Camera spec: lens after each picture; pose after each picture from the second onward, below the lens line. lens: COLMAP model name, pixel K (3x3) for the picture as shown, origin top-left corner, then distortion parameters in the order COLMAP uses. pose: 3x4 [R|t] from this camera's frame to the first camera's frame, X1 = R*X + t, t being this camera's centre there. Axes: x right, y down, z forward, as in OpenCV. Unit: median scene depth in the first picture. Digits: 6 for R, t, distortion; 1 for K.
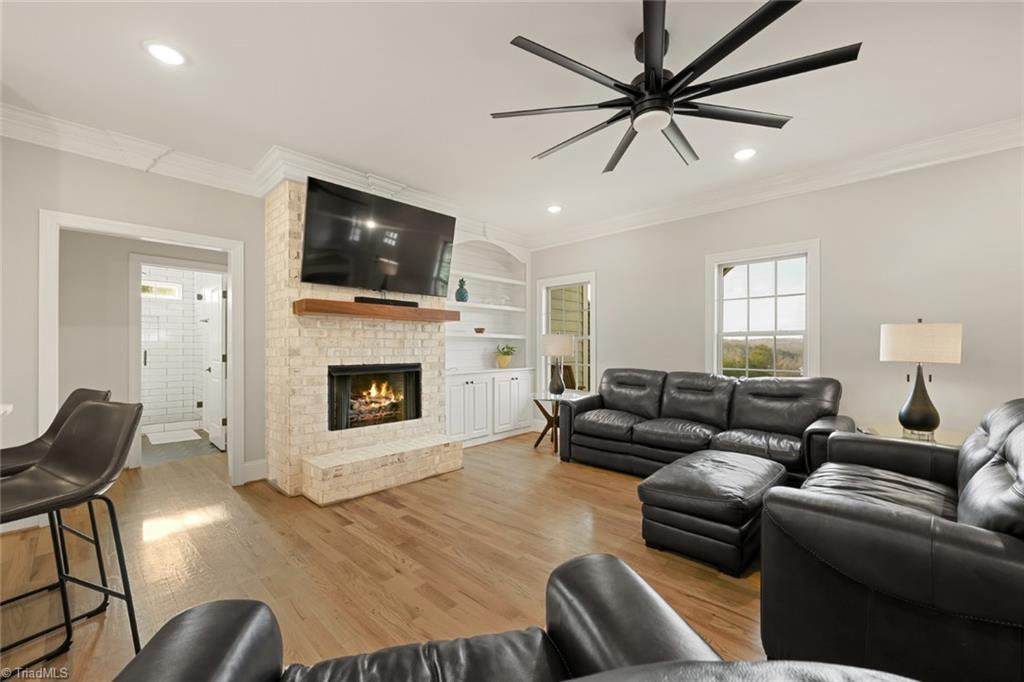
lens RADIAL K [[414.7, 0, 511.6], [0, 414.7, 348.9], [0, 0, 1]] dist [0.001207, -0.000209]
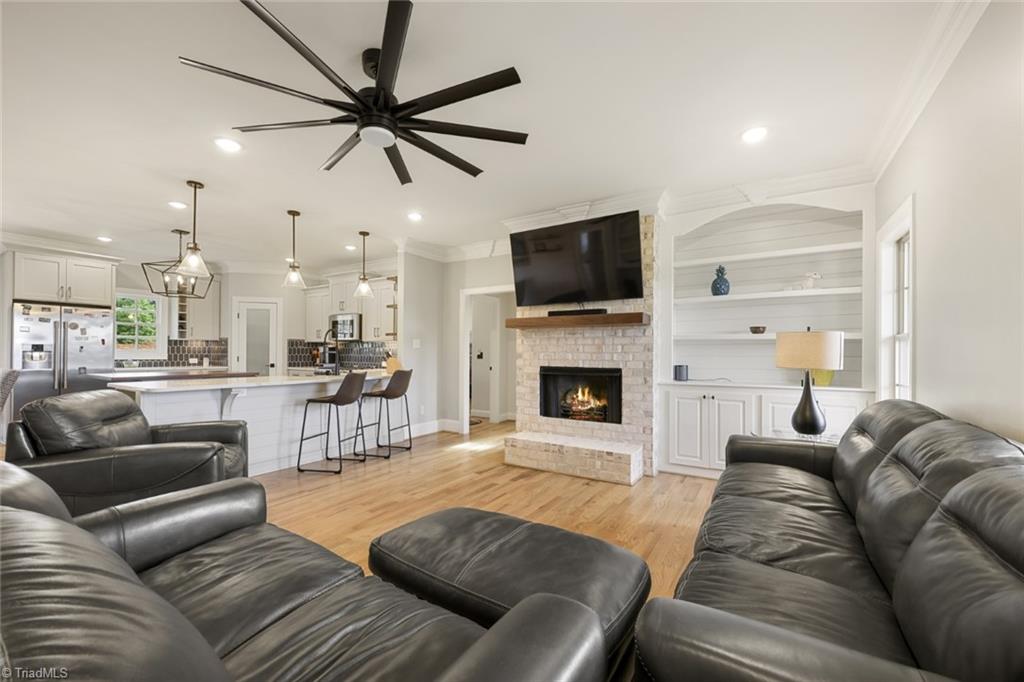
lens RADIAL K [[414.7, 0, 511.6], [0, 414.7, 348.9], [0, 0, 1]] dist [0.001207, -0.000209]
pose [[0.189026, -0.004279, -0.981963, 0.789438], [-0.005310, 0.999971, -0.005379, -0.006467], [0.981958, 0.006231, 0.188998, 0.622559]]
